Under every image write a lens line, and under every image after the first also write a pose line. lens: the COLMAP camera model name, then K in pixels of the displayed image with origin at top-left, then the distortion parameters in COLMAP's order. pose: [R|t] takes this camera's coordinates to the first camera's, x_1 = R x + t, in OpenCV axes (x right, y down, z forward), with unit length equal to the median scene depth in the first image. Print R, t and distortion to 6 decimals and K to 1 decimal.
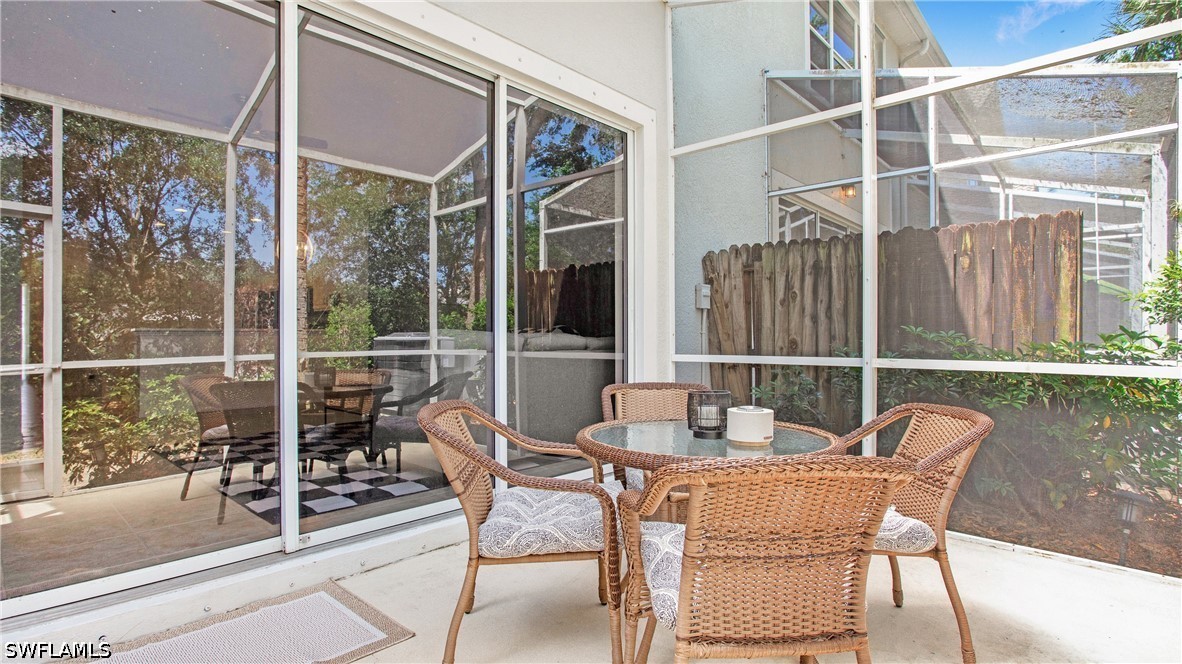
lens RADIAL K [[592.7, 0, 590.7], [0, 592.7, 332.6], [0, 0, 1]] dist [-0.019998, 0.009167]
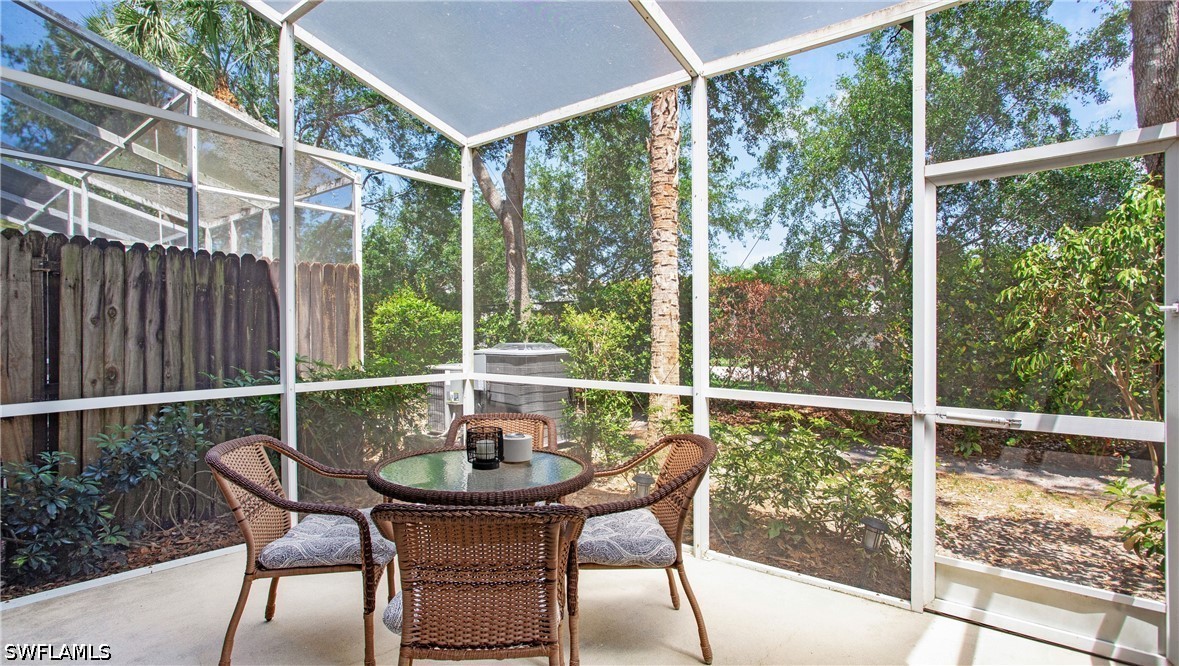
lens RADIAL K [[552.1, 0, 600.2], [0, 552.1, 330.8], [0, 0, 1]] dist [-0.021041, 0.000202]
pose [[-0.059952, 0.006291, 0.998181, -0.421596], [-0.001309, 0.999979, -0.006381, -0.035202], [-0.998200, -0.001689, -0.059943, 0.403357]]
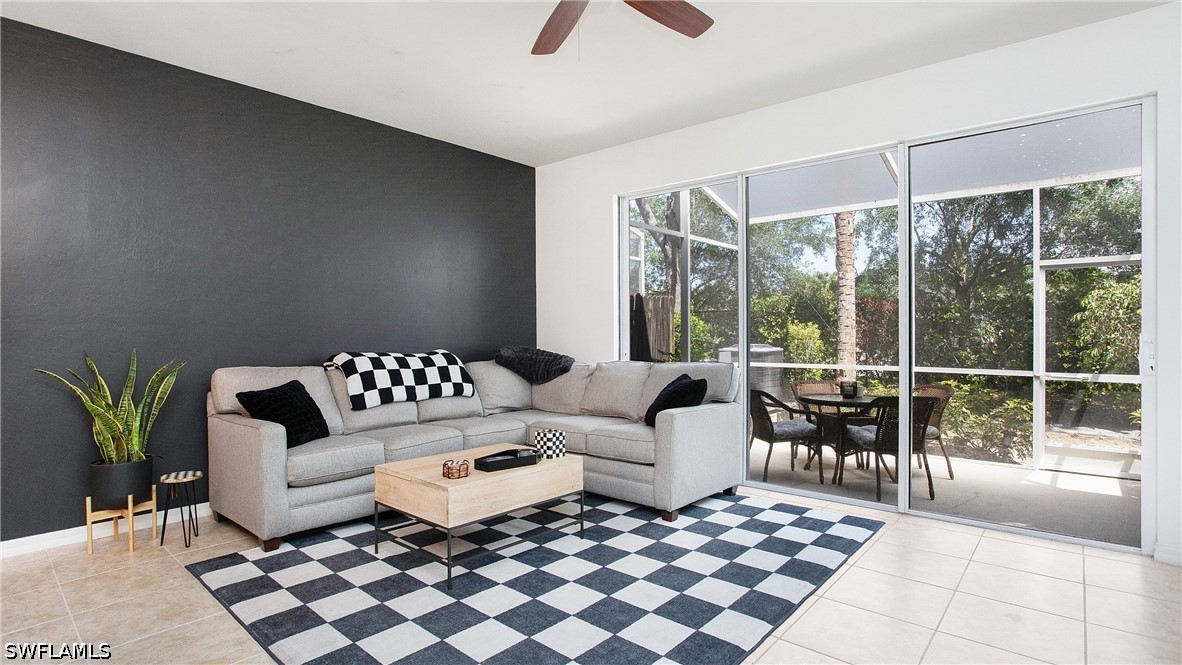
lens RADIAL K [[592.7, 0, 583.4], [0, 592.7, 334.8], [0, 0, 1]] dist [-0.019998, 0.009167]
pose [[-0.031336, 0.003802, 0.999502, -1.174738], [-0.003656, 0.999986, -0.003919, -0.036383], [-0.999502, -0.003777, -0.031321, 1.115360]]
